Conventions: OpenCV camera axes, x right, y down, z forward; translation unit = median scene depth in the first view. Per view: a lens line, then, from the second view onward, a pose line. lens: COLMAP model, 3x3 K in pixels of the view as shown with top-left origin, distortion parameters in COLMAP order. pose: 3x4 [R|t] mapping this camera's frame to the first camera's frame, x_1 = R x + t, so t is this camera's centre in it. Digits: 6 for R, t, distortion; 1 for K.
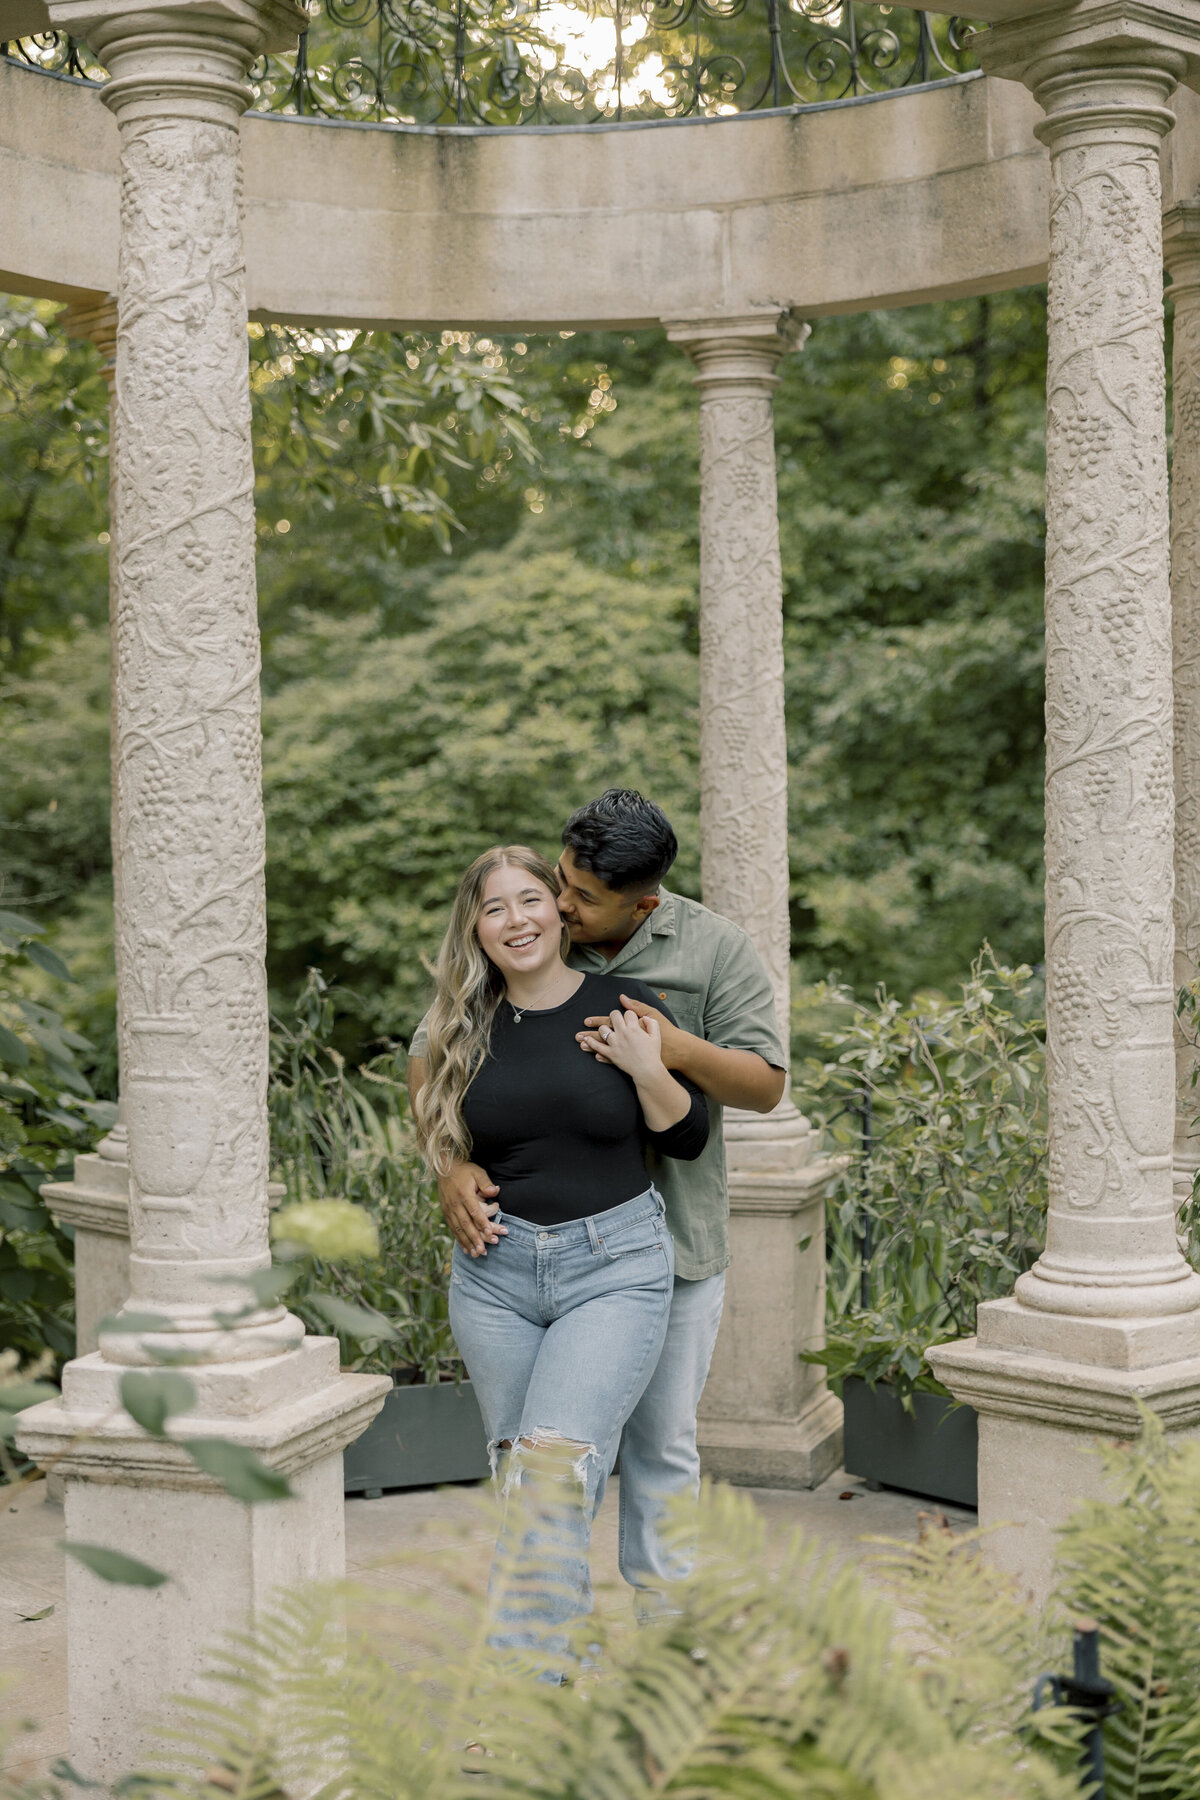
lens RADIAL K [[2830.8, 0, 600.0], [0, 2830.8, 900.0], [0, 0, 1]] dist [0.040756, 0.069116]
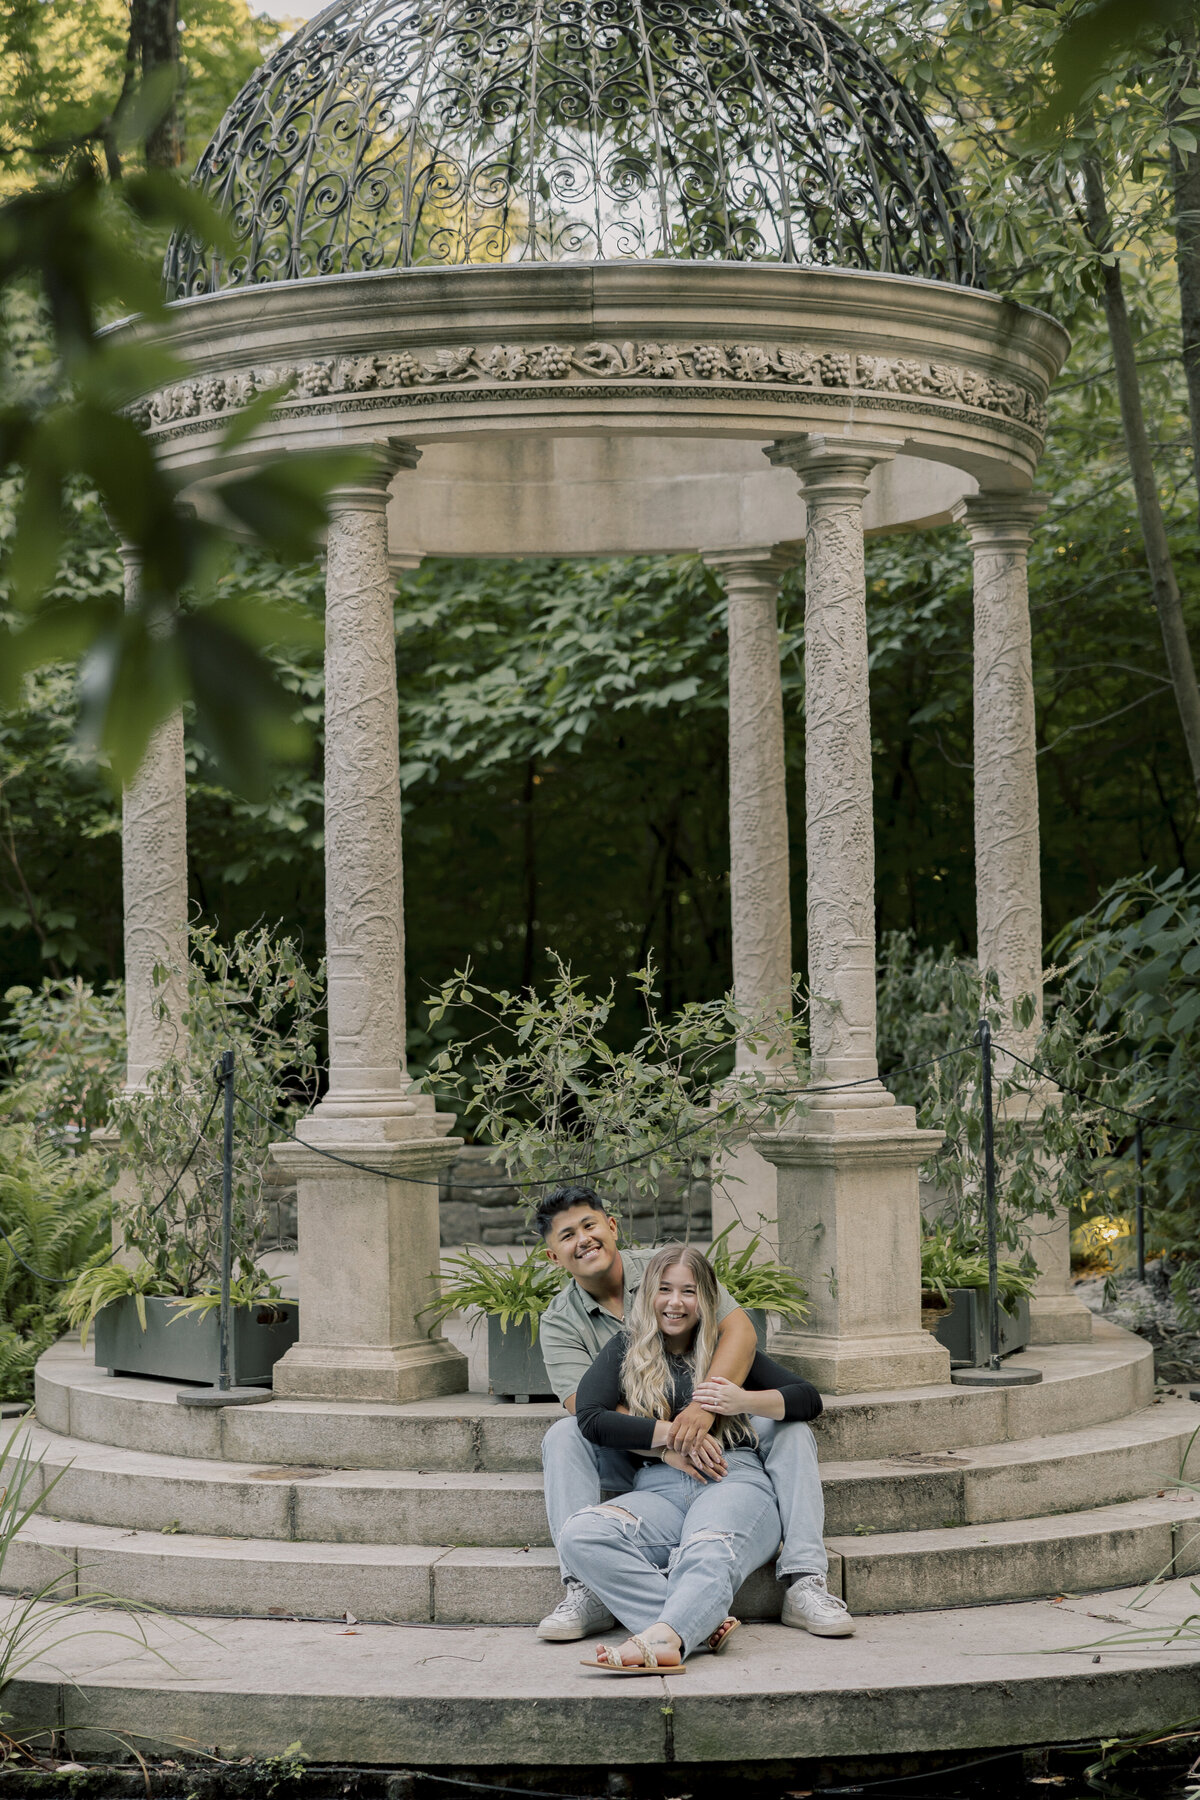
lens RADIAL K [[3569.3, 0, 600.0], [0, 3569.3, 900.0], [0, 0, 1]] dist [-0.015561, -0.014613]
pose [[0.992256, -0.003245, -0.124164, 0.325085], [-0.003003, 0.998740, -0.050102, 0.127279], [0.124170, 0.050087, 0.990996, -1.427681]]
